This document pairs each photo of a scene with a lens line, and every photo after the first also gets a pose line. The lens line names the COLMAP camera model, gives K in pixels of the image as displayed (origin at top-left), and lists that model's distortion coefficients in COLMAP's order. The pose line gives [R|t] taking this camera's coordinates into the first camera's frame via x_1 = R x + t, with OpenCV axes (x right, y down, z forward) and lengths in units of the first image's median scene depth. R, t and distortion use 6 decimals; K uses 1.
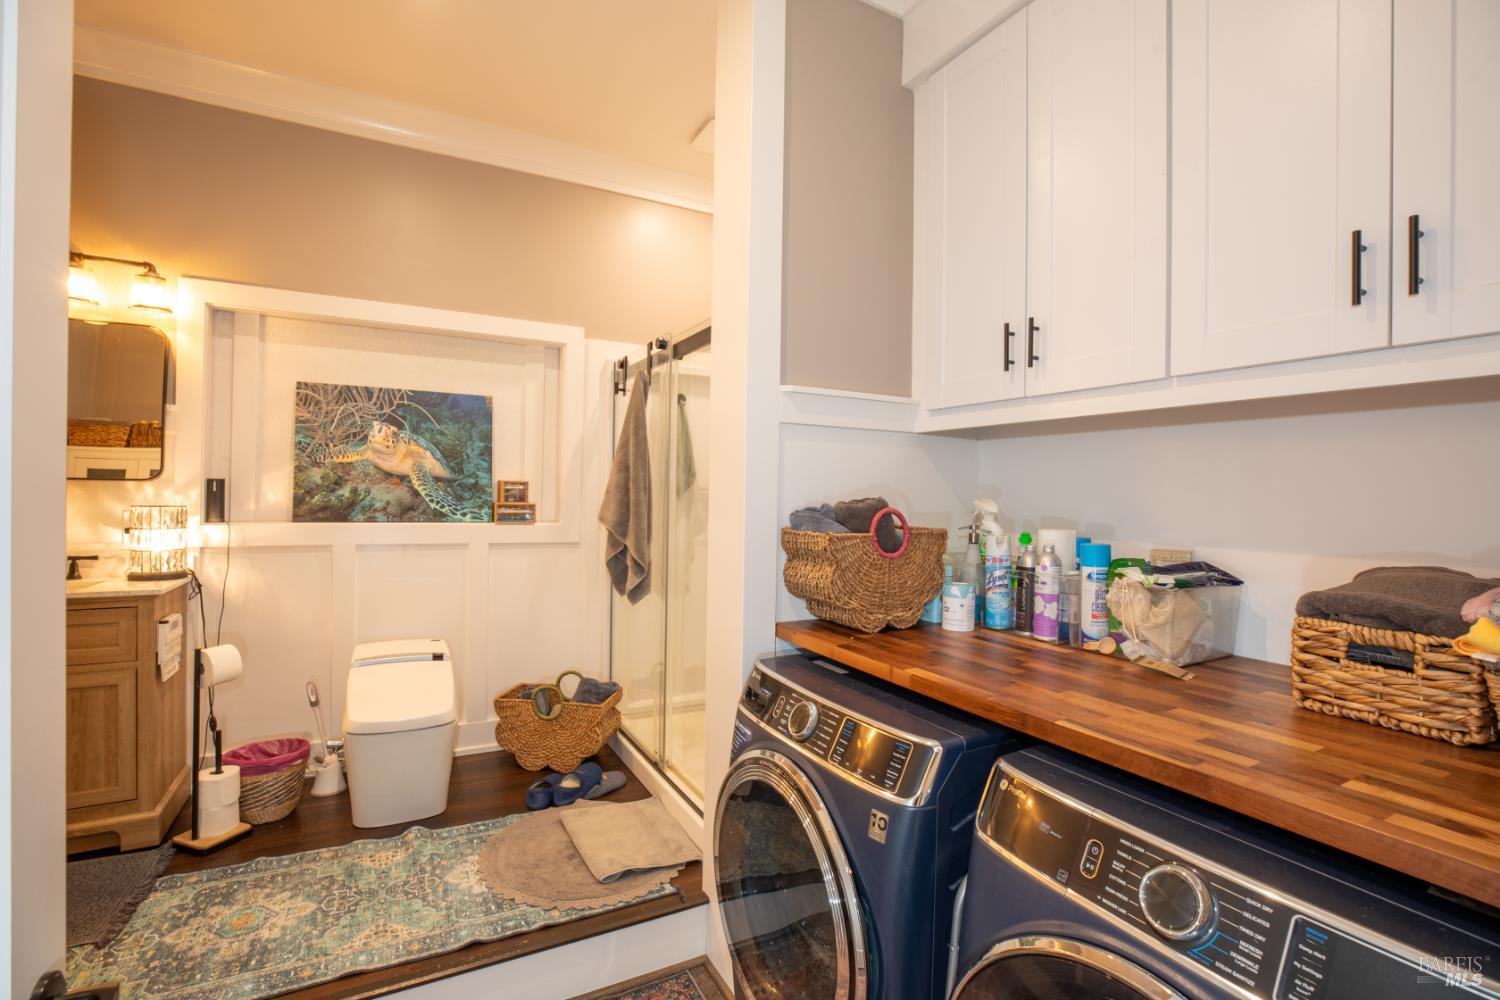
lens RADIAL K [[687.0, 0, 740.8], [0, 687.0, 498.1], [0, 0, 1]] dist [-0.026107, 0.001194]
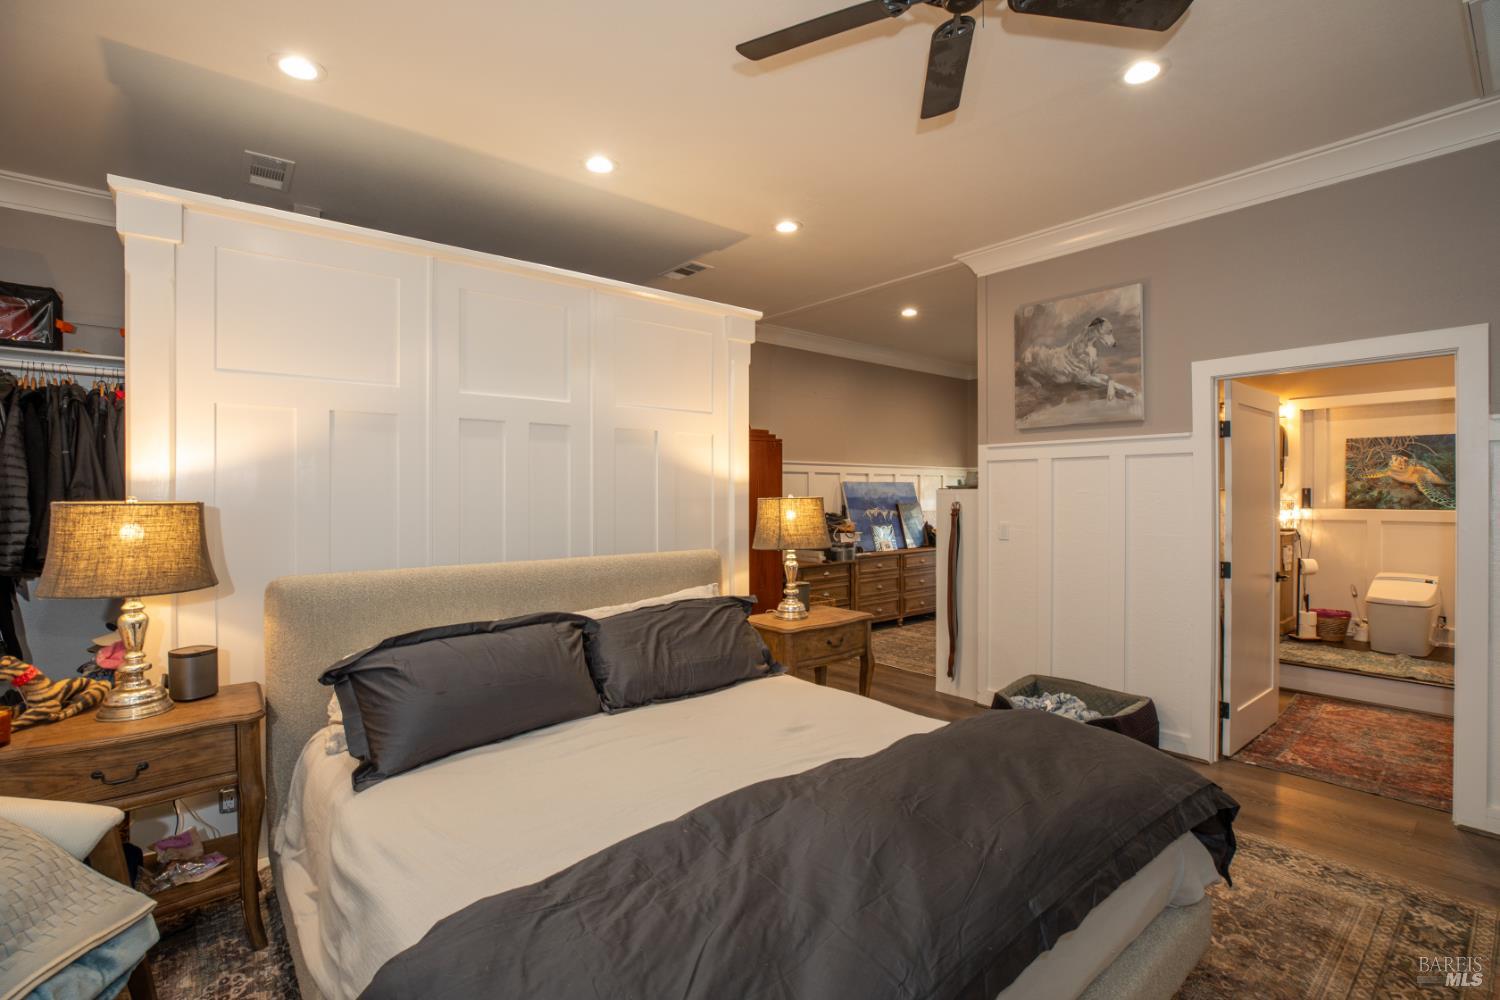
lens RADIAL K [[687.0, 0, 749.6], [0, 687.0, 498.1], [0, 0, 1]] dist [-0.026107, 0.001194]
pose [[0.215839, -0.011809, -0.976358, 0.908951], [0.001131, 0.999929, -0.011845, 0.025776], [0.976428, 0.001453, 0.215837, -1.156292]]
